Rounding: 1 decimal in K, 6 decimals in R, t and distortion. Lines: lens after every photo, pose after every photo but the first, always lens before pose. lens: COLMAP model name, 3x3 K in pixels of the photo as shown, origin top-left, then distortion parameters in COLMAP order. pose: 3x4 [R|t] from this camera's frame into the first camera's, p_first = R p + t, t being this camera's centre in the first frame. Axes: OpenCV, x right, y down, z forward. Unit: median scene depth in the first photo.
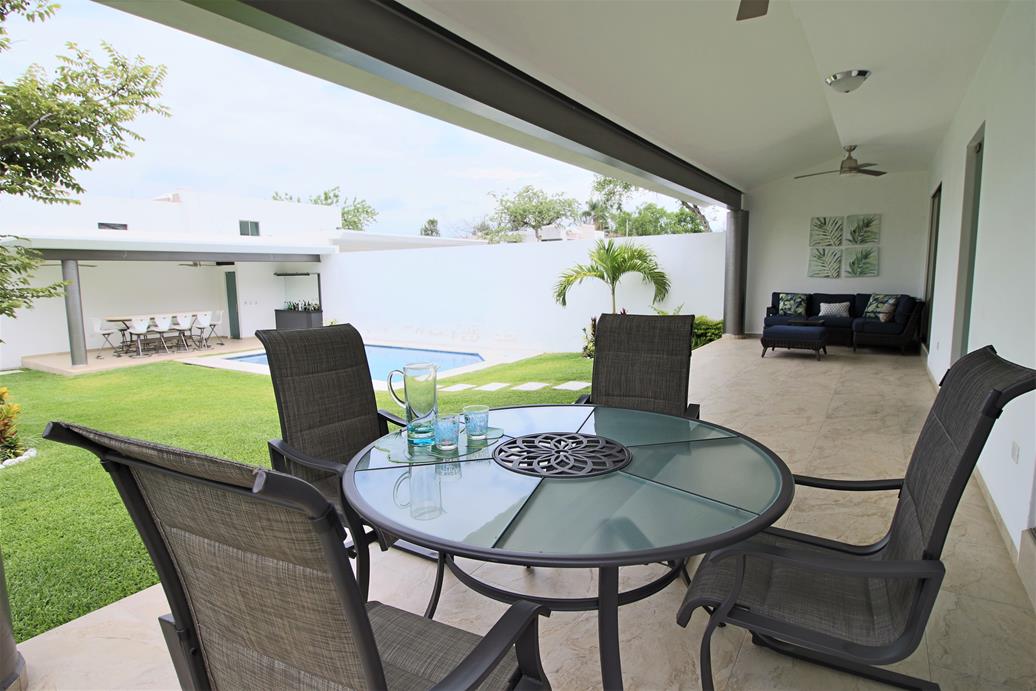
lens RADIAL K [[541.6, 0, 522.2], [0, 541.6, 343.4], [0, 0, 1]] dist [0.005181, -0.017685]
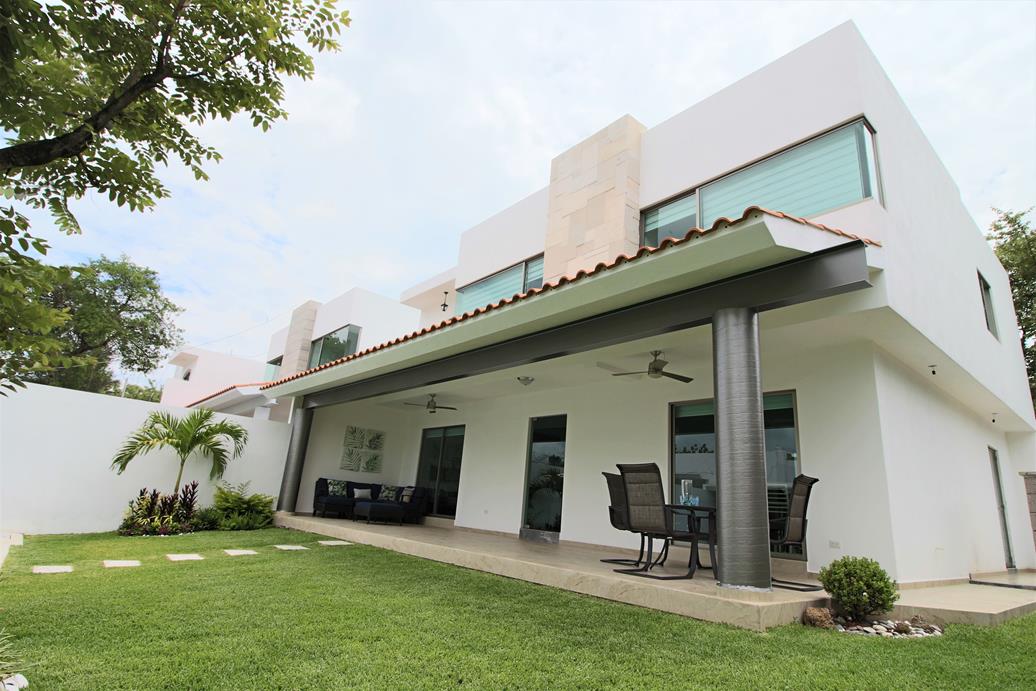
lens RADIAL K [[541.6, 0, 522.2], [0, 541.6, 343.4], [0, 0, 1]] dist [0.005181, -0.017685]
pose [[0.272596, 0.315281, 0.909005, -0.559374], [0.038491, 0.940455, -0.337732, 0.048150], [-0.961358, 0.127053, 0.244229, 0.156674]]
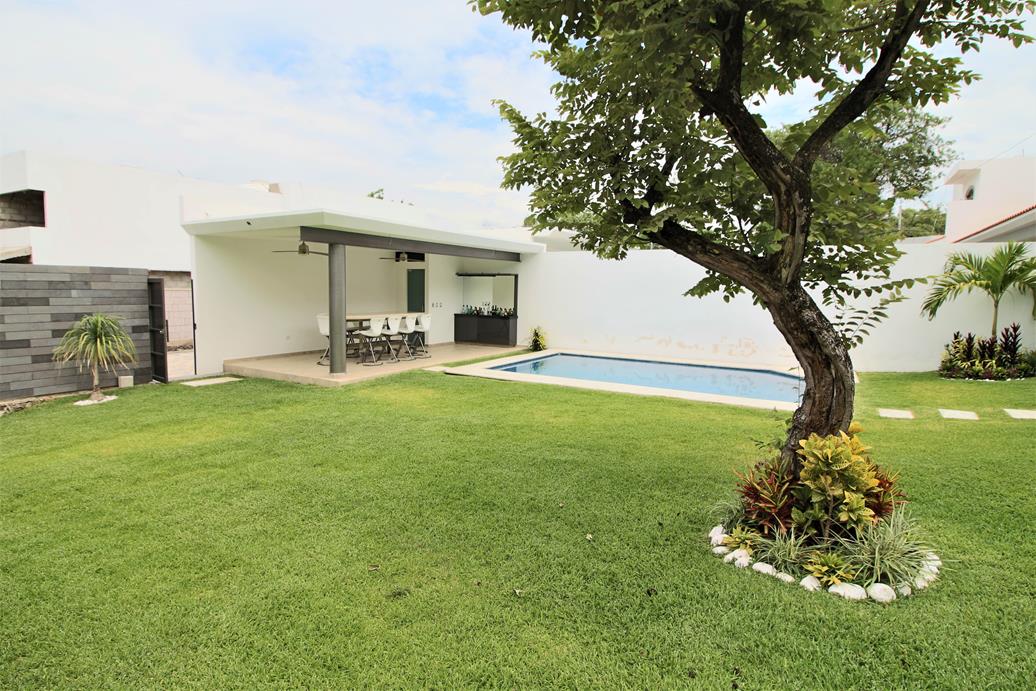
lens RADIAL K [[541.6, 0, 522.2], [0, 541.6, 343.4], [0, 0, 1]] dist [0.005181, -0.017685]
pose [[0.998509, 0.027650, 0.047057, -0.588794], [-0.026477, 0.999328, -0.025357, 0.009206], [-0.047726, 0.024073, 0.998570, 0.164049]]
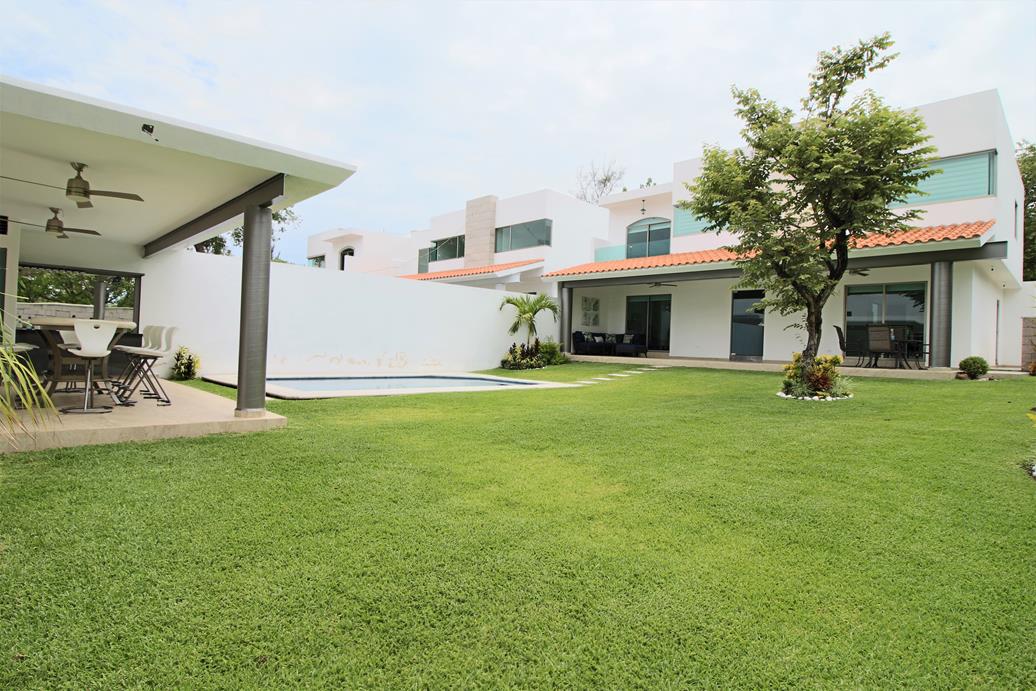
lens RADIAL K [[541.6, 0, 522.2], [0, 541.6, 343.4], [0, 0, 1]] dist [0.005181, -0.017685]
pose [[0.221852, 0.026860, 0.974710, -1.270067], [0.083862, 0.995391, -0.046518, 0.022242], [-0.971467, 0.092061, 0.218577, 0.637276]]
